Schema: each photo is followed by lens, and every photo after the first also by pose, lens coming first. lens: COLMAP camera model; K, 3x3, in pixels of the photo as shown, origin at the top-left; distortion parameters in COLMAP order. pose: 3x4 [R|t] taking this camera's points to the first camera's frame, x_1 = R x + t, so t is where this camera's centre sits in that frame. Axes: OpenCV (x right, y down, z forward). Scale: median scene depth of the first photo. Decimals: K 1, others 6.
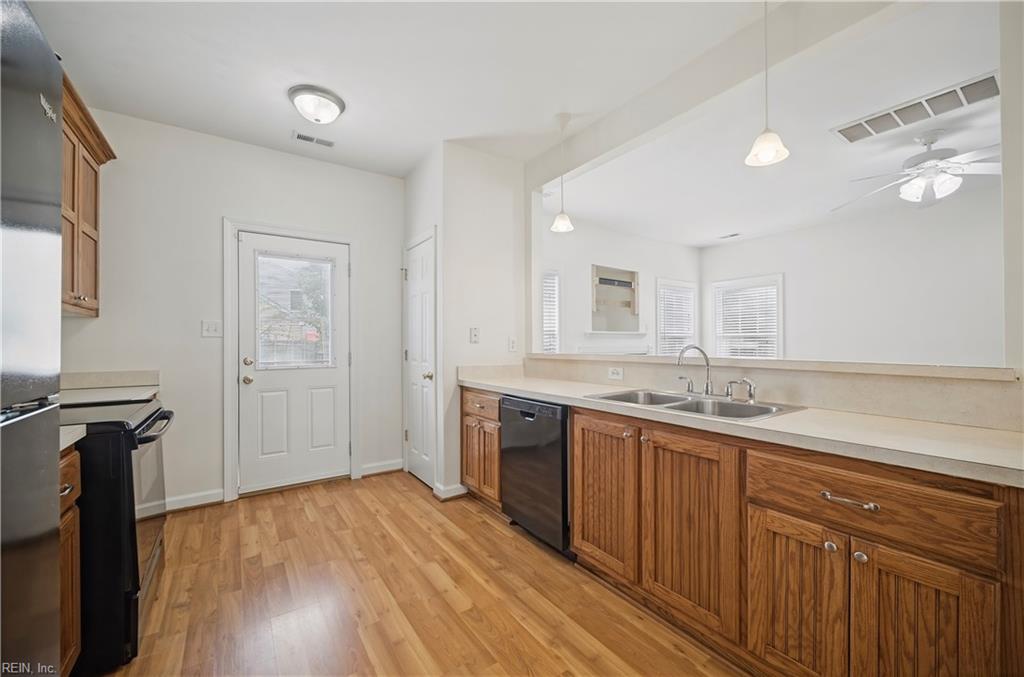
lens RADIAL K [[407.5, 0, 514.8], [0, 407.5, 341.5], [0, 0, 1]] dist [0.001844, 0.000327]
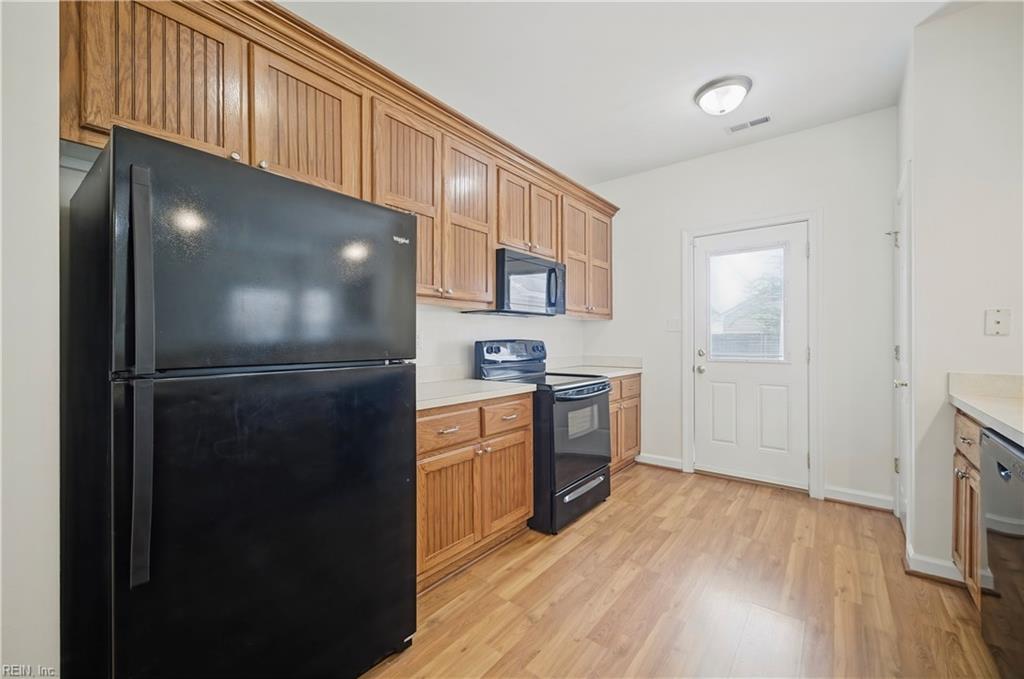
lens RADIAL K [[409.2, 0, 512.0], [0, 409.2, 339.5], [0, 0, 1]] dist [-0.000975, -0.000510]
pose [[0.288096, 0.004984, -0.957589, 0.275319], [0.005731, 0.999960, 0.006929, 0.001293], [0.957584, -0.007484, 0.288056, 0.189930]]
